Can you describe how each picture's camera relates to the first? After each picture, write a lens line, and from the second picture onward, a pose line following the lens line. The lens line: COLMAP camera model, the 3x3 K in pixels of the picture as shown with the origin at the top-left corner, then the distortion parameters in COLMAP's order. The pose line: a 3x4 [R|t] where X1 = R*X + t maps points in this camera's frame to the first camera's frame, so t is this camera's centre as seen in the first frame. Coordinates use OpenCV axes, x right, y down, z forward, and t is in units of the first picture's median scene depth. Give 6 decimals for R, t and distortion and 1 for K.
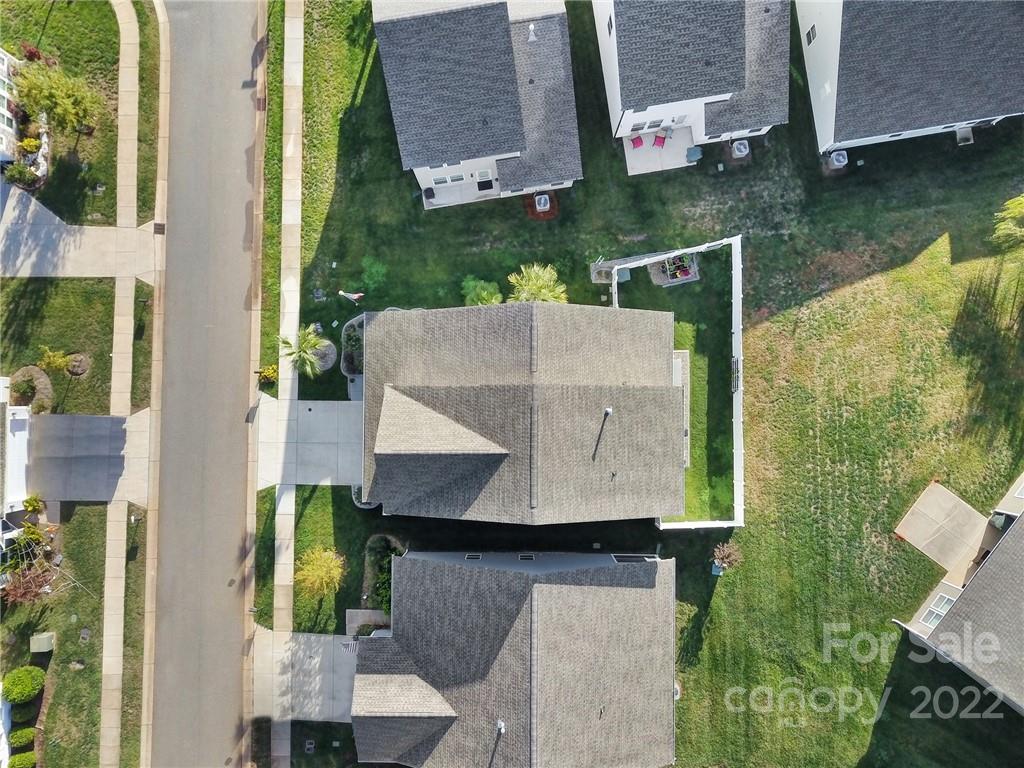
lens RADIAL K [[782.7, 0, 509.1], [0, 782.7, 400.5], [0, 0, 1]] dist [-0.001337, 0.004553]
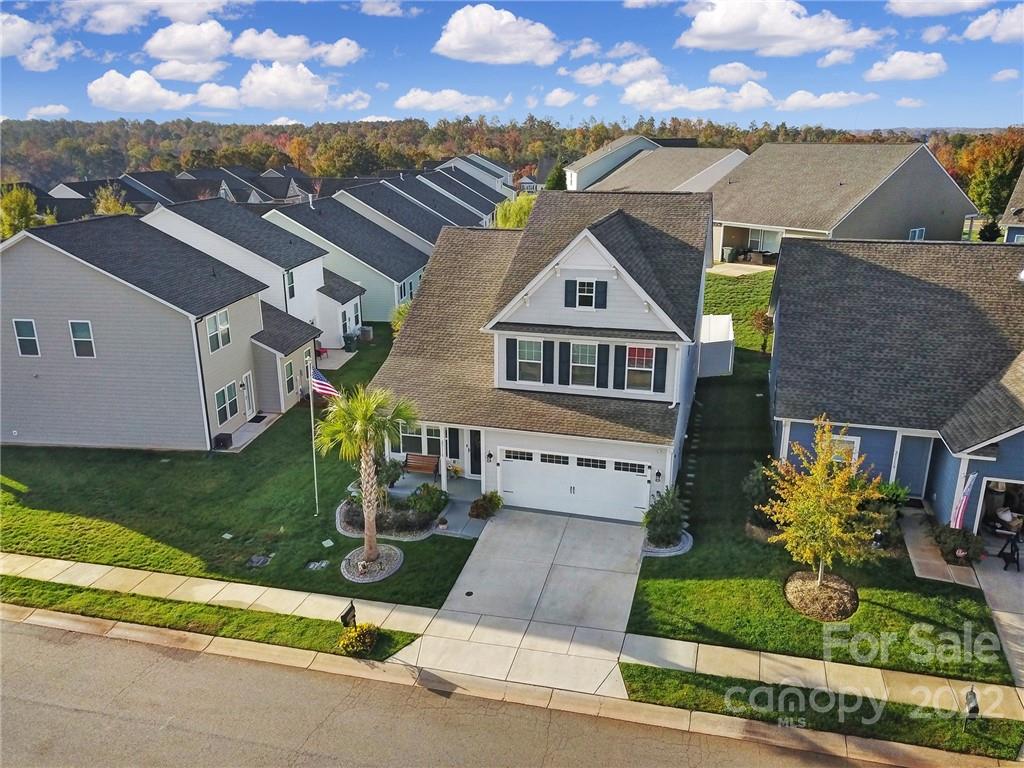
lens RADIAL K [[799.4, 0, 512.0], [0, 799.4, 384.0], [0, 0, 1]] dist [-0.009711, 0.009777]
pose [[0.270504, -0.282464, 0.920349, -0.648174], [0.962680, 0.087977, -0.255945, 0.145668], [-0.008674, 0.955235, 0.295720, 0.742416]]
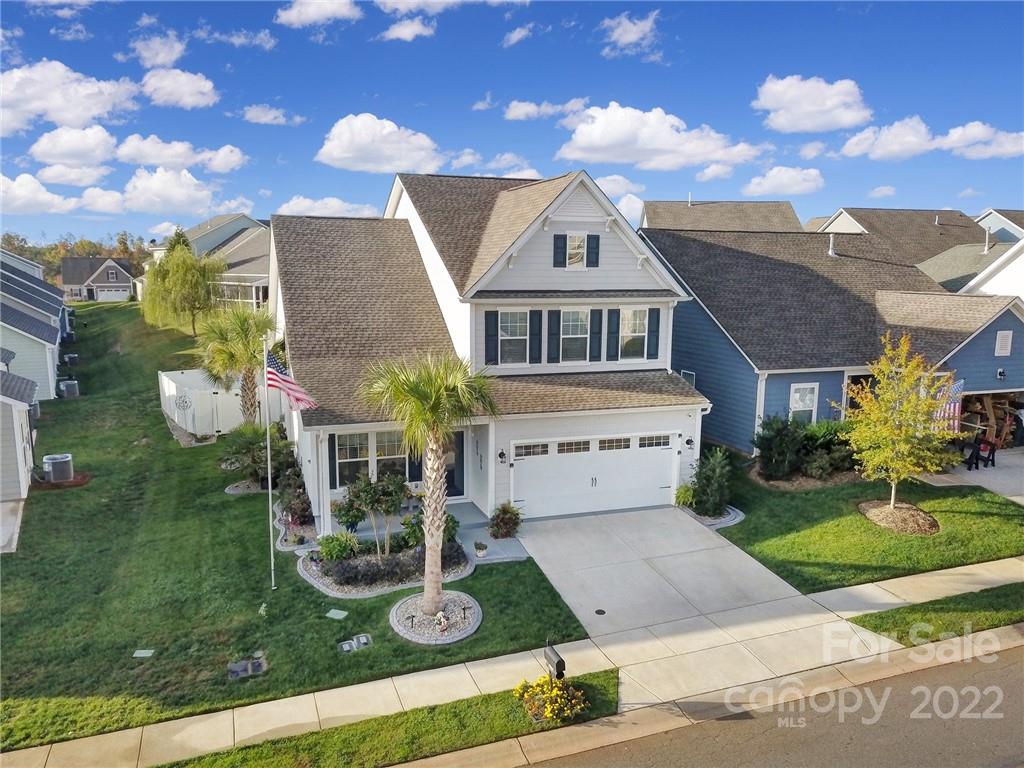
lens RADIAL K [[782.7, 0, 509.1], [0, 782.7, 400.5], [0, 0, 1]] dist [-0.001337, 0.004553]
pose [[-0.332404, -0.161715, 0.929169, -0.546073], [0.942964, -0.038125, 0.330704, -0.136189], [-0.018056, 0.986101, 0.165165, 0.853414]]
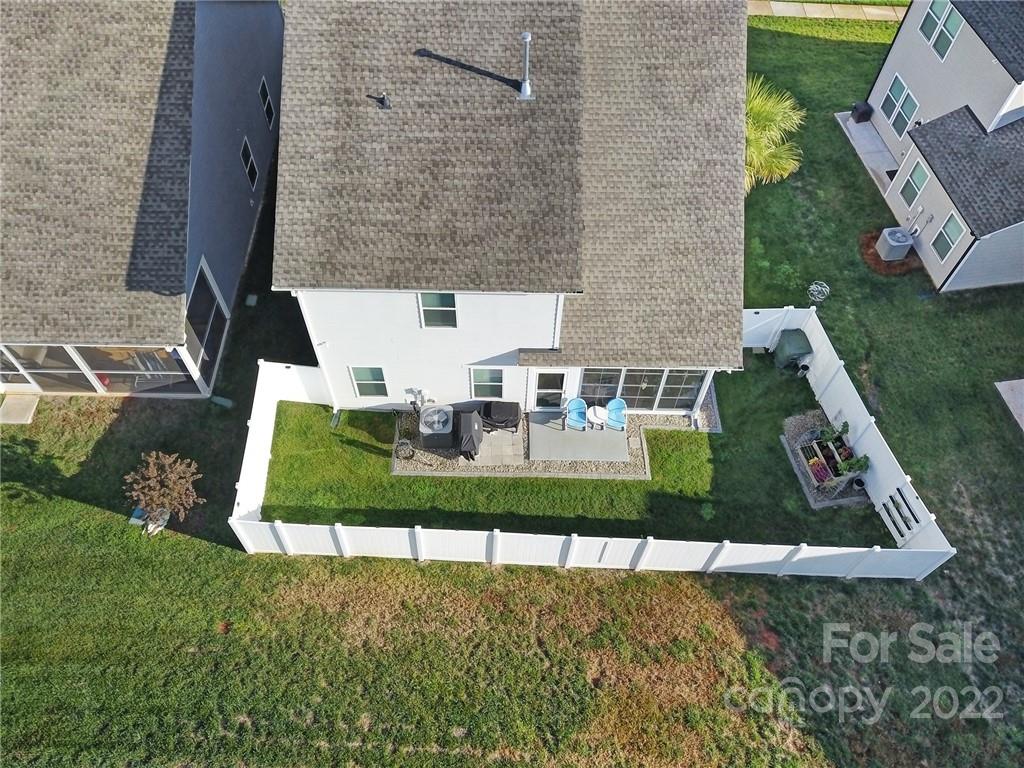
lens RADIAL K [[782.7, 0, 509.1], [0, 782.7, 400.5], [0, 0, 1]] dist [-0.001337, 0.004553]
pose [[-0.004598, 0.839086, -0.543979, 0.440892], [-0.999987, -0.002693, 0.004298, 0.016134], [0.002141, 0.543992, 0.839088, 0.602590]]
